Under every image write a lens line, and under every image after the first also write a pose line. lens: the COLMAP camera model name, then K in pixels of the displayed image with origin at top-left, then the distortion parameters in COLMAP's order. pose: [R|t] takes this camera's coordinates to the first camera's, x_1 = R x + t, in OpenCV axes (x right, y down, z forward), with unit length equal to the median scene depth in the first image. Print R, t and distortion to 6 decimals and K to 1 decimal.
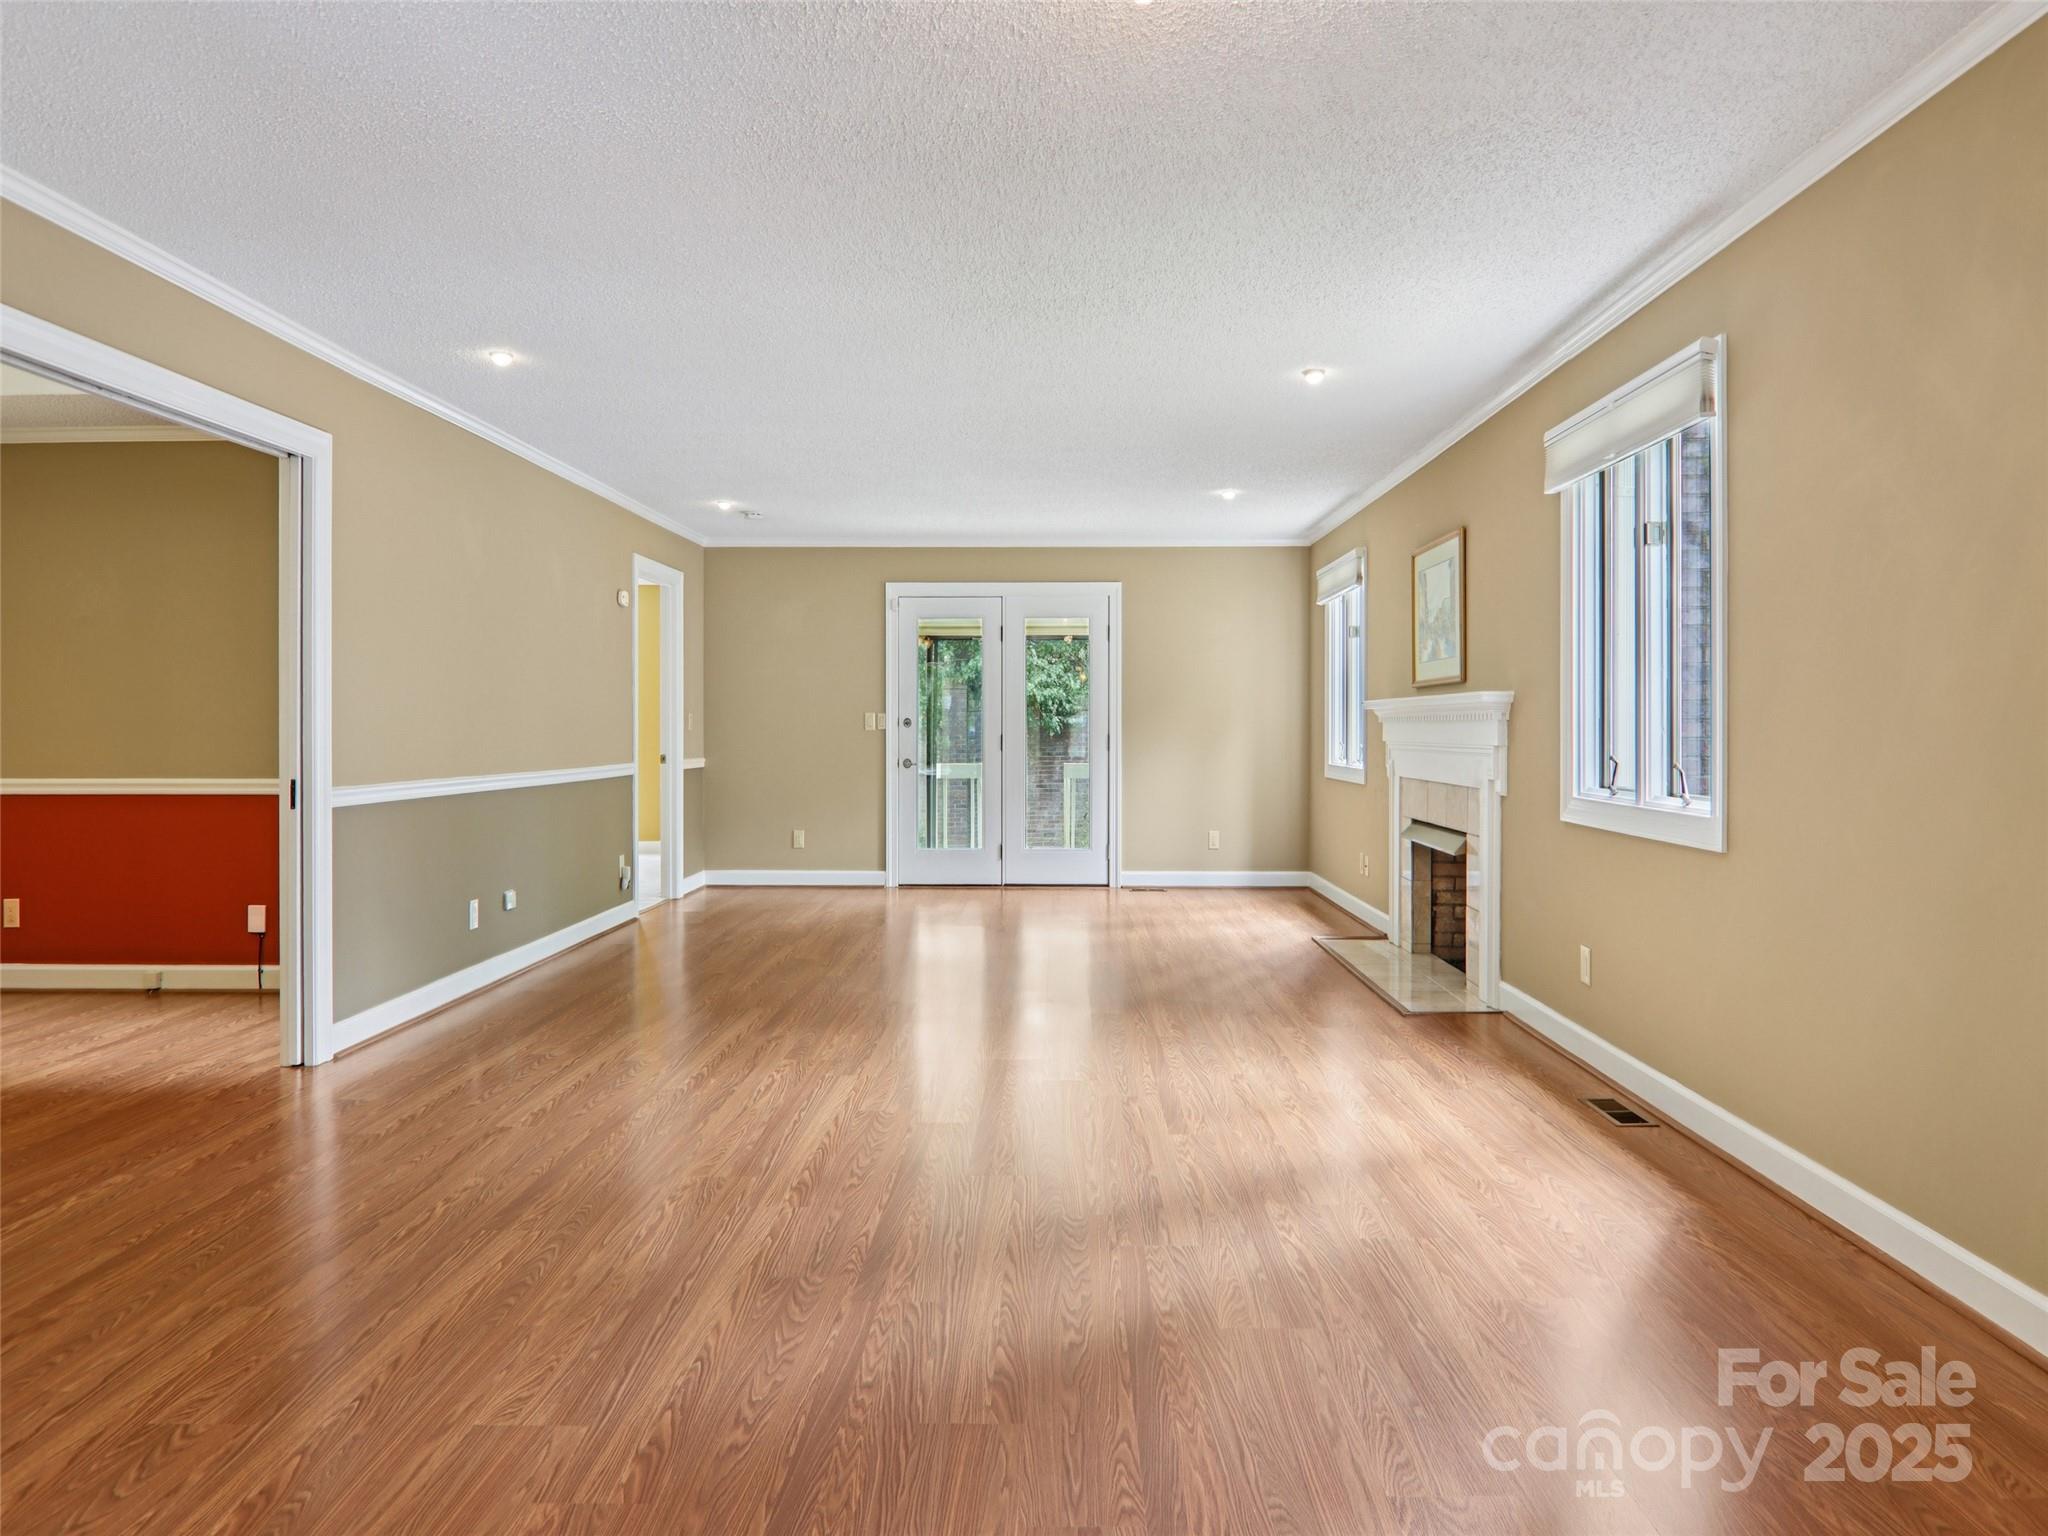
lens RADIAL K [[1203.5, 0, 1027.1], [0, 1203.5, 733.9], [0, 0, 1]] dist [0.020357, -0.027603]
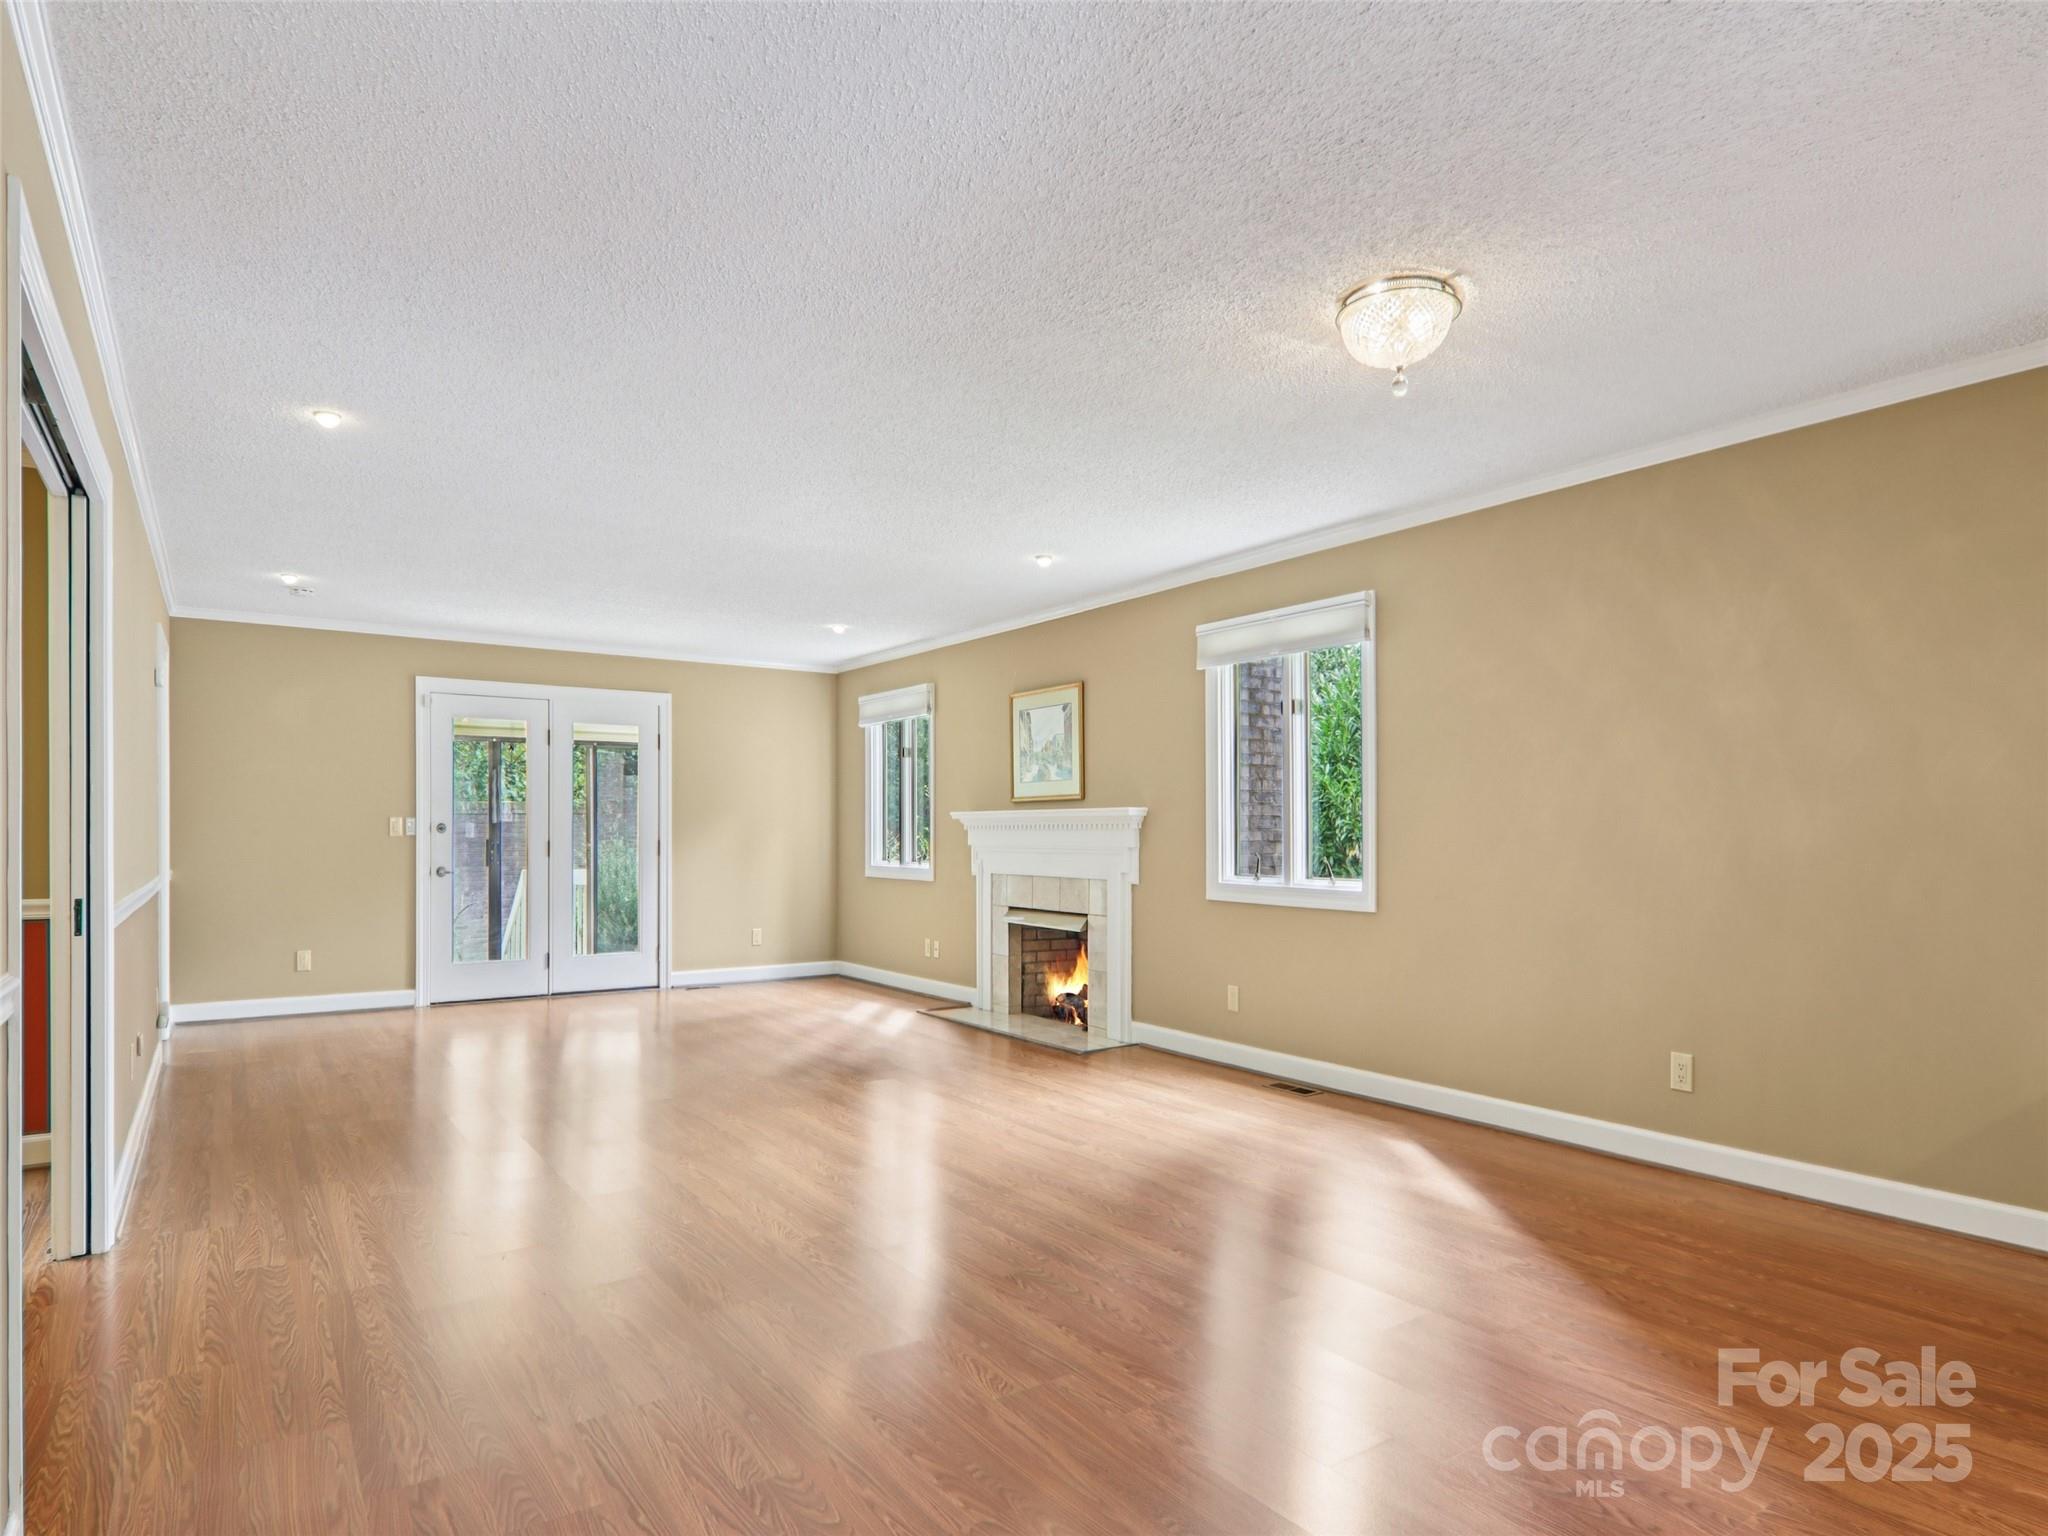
lens RADIAL K [[1173.7, 0, 1023.1], [0, 1173.7, 831.6], [0, 0, 1]] dist [0.015009, -0.025014]
pose [[0.812664, 0.001336, 0.582731, -0.300245], [0.002298, 0.999982, -0.005498, -0.000800], [-0.582728, 0.005807, 0.812646, 0.000114]]
